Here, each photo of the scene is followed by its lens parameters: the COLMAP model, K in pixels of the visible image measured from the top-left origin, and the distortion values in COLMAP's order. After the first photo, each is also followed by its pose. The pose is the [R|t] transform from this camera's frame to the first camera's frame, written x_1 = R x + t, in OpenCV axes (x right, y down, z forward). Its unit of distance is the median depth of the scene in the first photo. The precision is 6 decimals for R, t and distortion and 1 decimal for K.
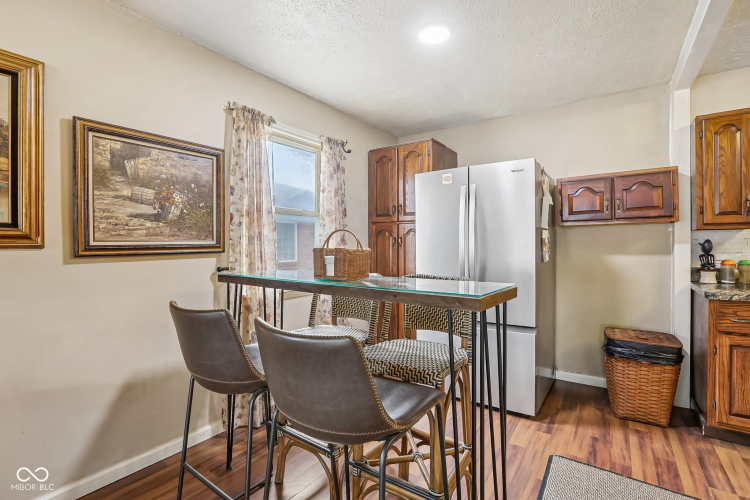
lens RADIAL K [[344.5, 0, 375.5], [0, 344.5, 245.8], [0, 0, 1]] dist [-0.062532, 0.022115]
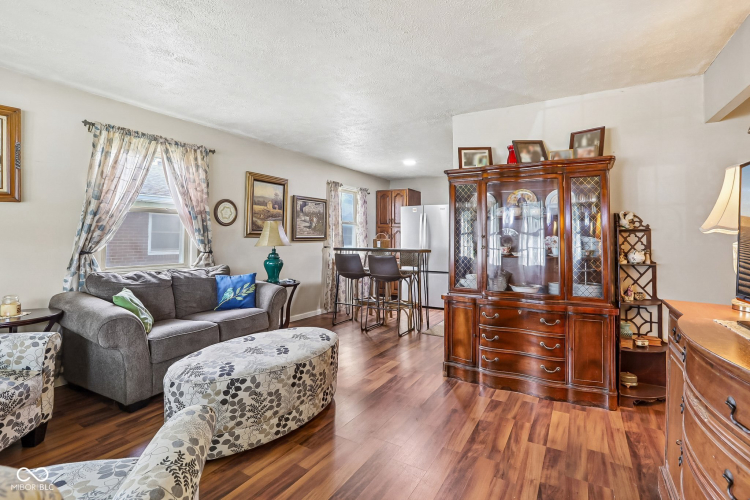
lens RADIAL K [[344.5, 0, 375.5], [0, 344.5, 245.8], [0, 0, 1]] dist [-0.062532, 0.022115]
pose [[0.996260, 0.002427, 0.086373, -0.291625], [-0.003969, 0.999836, 0.017686, 0.012745], [-0.086316, -0.017962, 0.996106, -1.494372]]
